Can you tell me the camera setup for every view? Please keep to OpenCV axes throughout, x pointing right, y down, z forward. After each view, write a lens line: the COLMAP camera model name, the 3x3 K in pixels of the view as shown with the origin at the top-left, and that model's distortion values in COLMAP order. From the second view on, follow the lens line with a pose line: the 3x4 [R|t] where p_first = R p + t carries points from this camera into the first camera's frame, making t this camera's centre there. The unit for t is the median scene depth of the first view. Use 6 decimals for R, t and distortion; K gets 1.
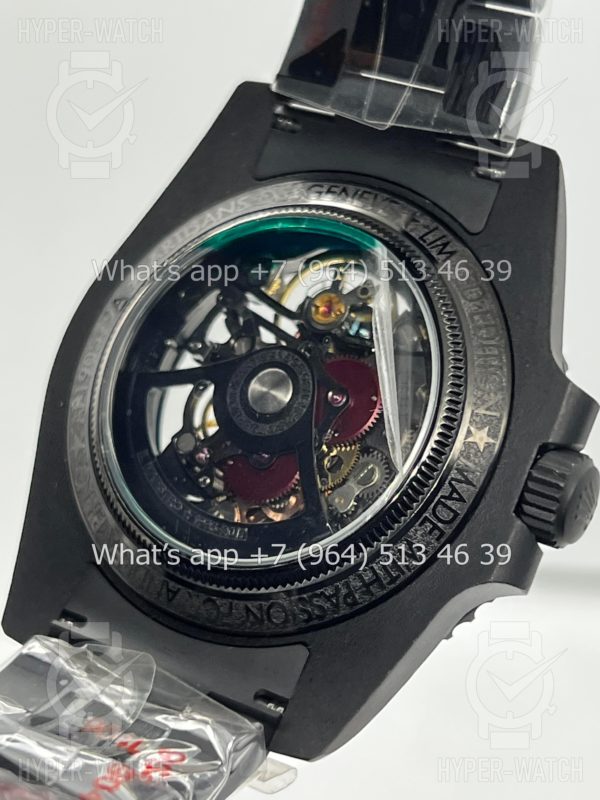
lens RADIAL K [[1878.1, 0, 305.5], [0, 1878.1, 396.2], [0, 0, 1]] dist [0.251485, 0.000000]
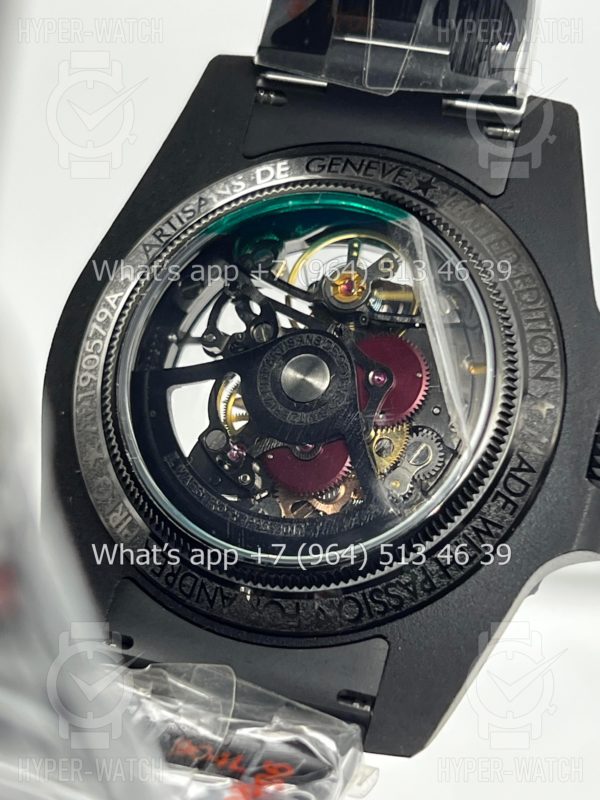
lens RADIAL K [[1878.1, 0, 291.2], [0, 1878.1, 398.4], [0, 0, 1]] dist [0.251485, 0.000000]
pose [[0.977343, -0.094752, 0.189268, -0.206561], [0.093032, 0.995501, 0.017972, -0.010110], [-0.190119, 0.000044, 0.981761, 0.066855]]
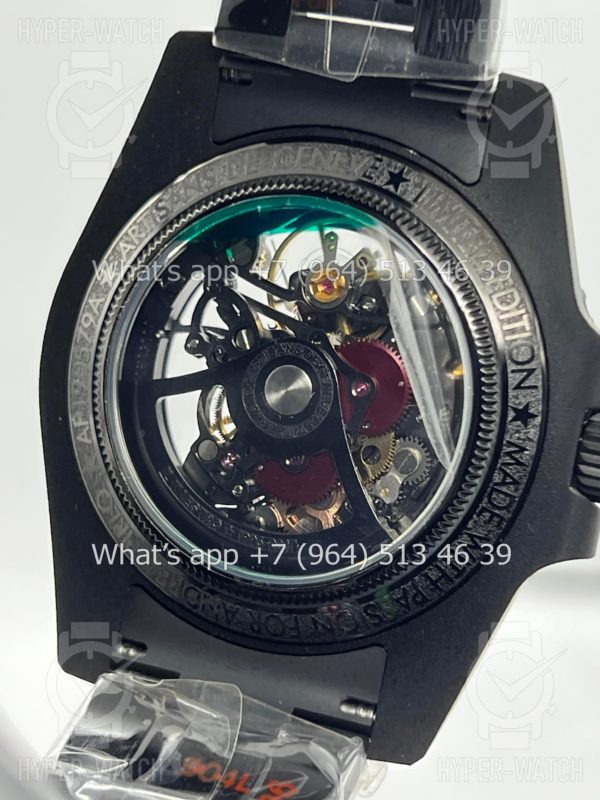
lens RADIAL K [[1878.1, 0, 304.8], [0, 1878.1, 406.8], [0, 0, 1]] dist [0.251485, 0.000000]
pose [[0.976579, -0.208473, 0.053218, -0.062357], [0.185811, 0.941874, 0.279906, -0.257617], [-0.108478, -0.263461, 0.958551, 0.091082]]
